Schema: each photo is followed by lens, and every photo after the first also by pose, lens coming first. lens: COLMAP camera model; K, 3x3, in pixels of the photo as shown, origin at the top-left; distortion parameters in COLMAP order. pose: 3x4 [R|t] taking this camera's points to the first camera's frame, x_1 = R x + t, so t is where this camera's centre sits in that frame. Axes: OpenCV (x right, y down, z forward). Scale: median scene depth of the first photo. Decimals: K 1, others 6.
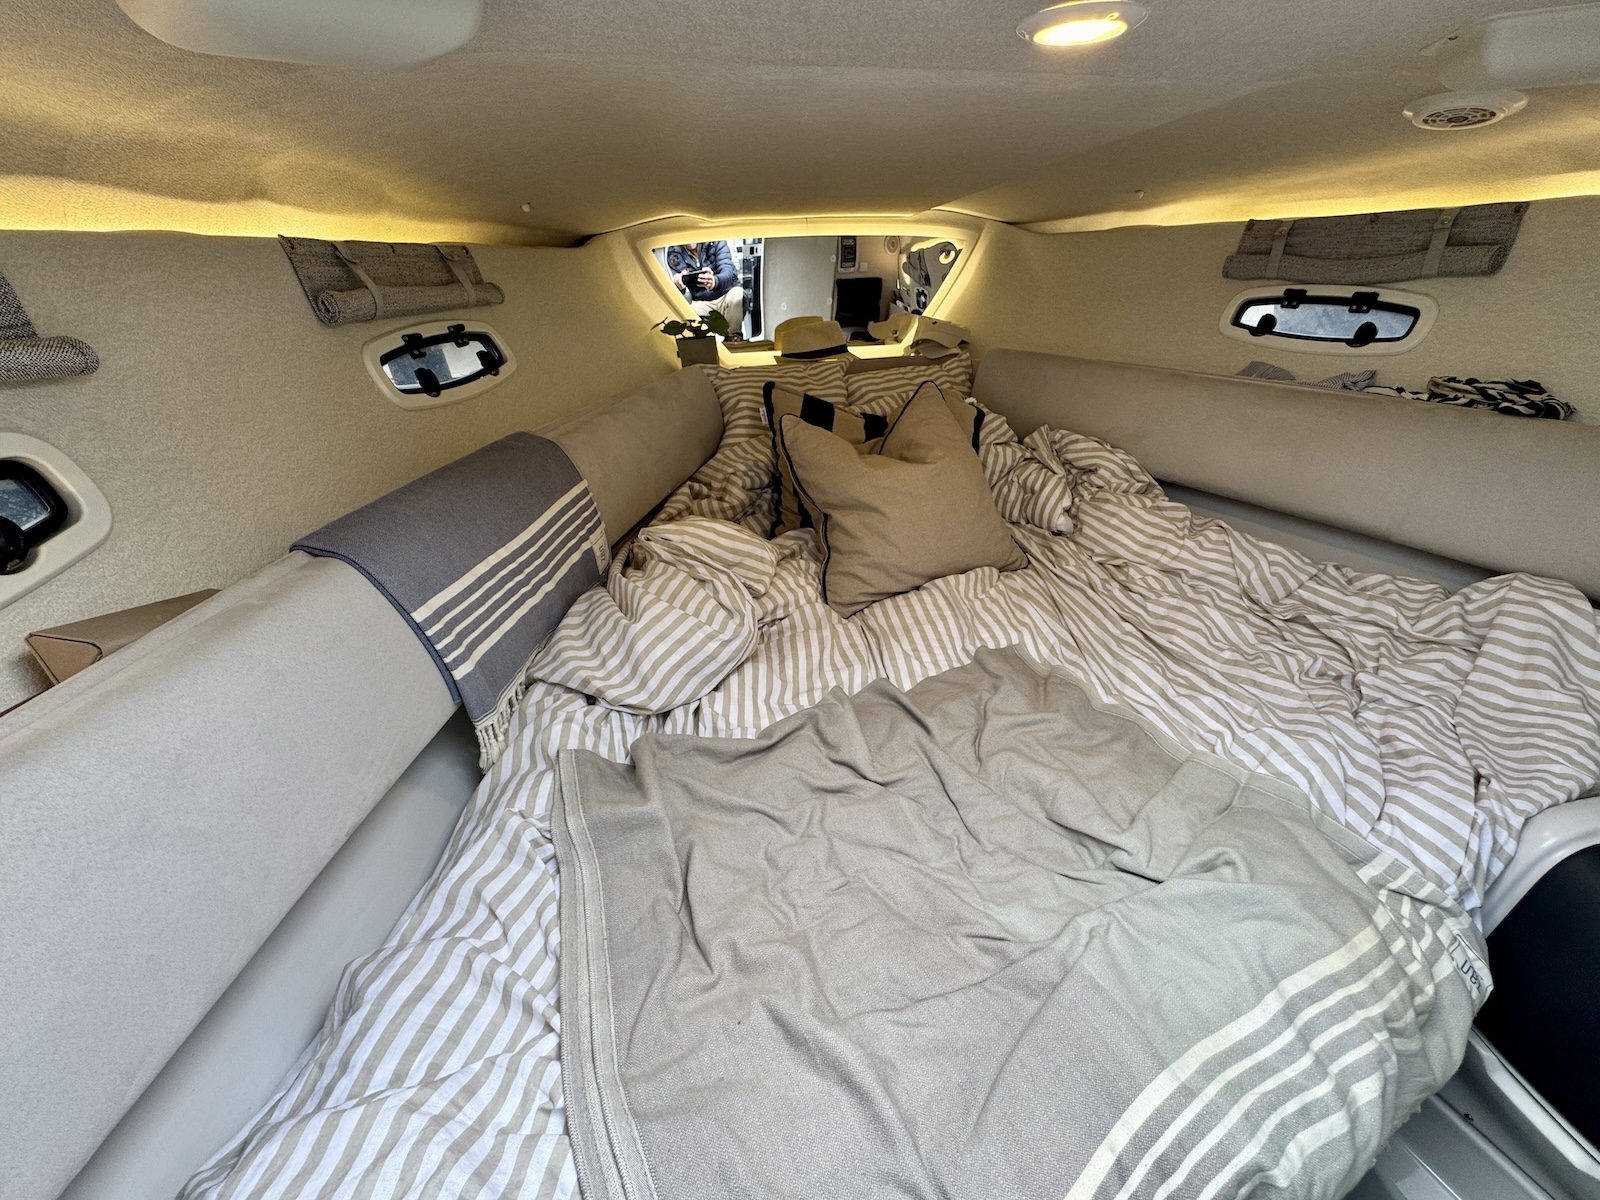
lens RADIAL K [[640.2, 0, 800.0], [0, 640.2, 600.0], [0, 0, 1]] dist [-0.002625, 0.000334]
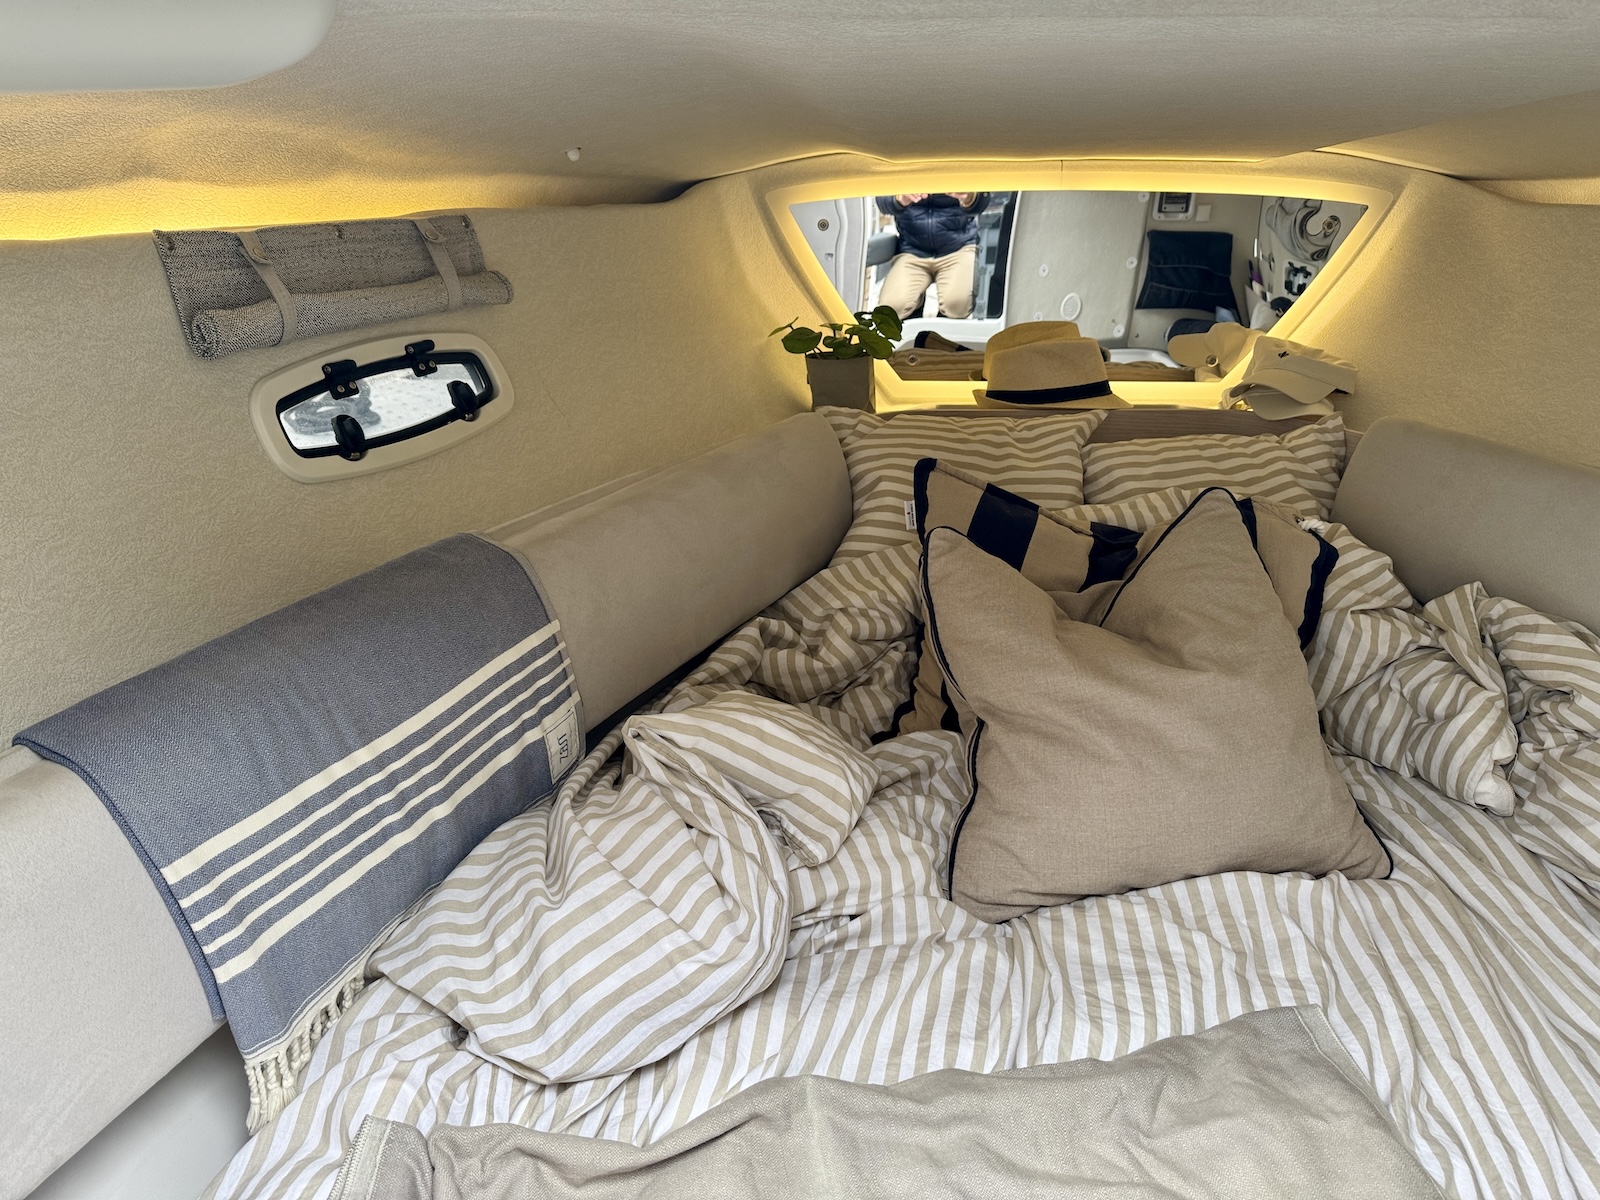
lens RADIAL K [[1126.9, 0, 802.3], [0, 1126.9, 606.1], [0, 0, 1]] dist [0.072475, -0.103127]
pose [[0.963718, 0.122988, -0.236898, 0.110330], [-0.148552, 0.984502, -0.093205, -0.115225], [0.221764, 0.125015, 0.967053, 0.030363]]
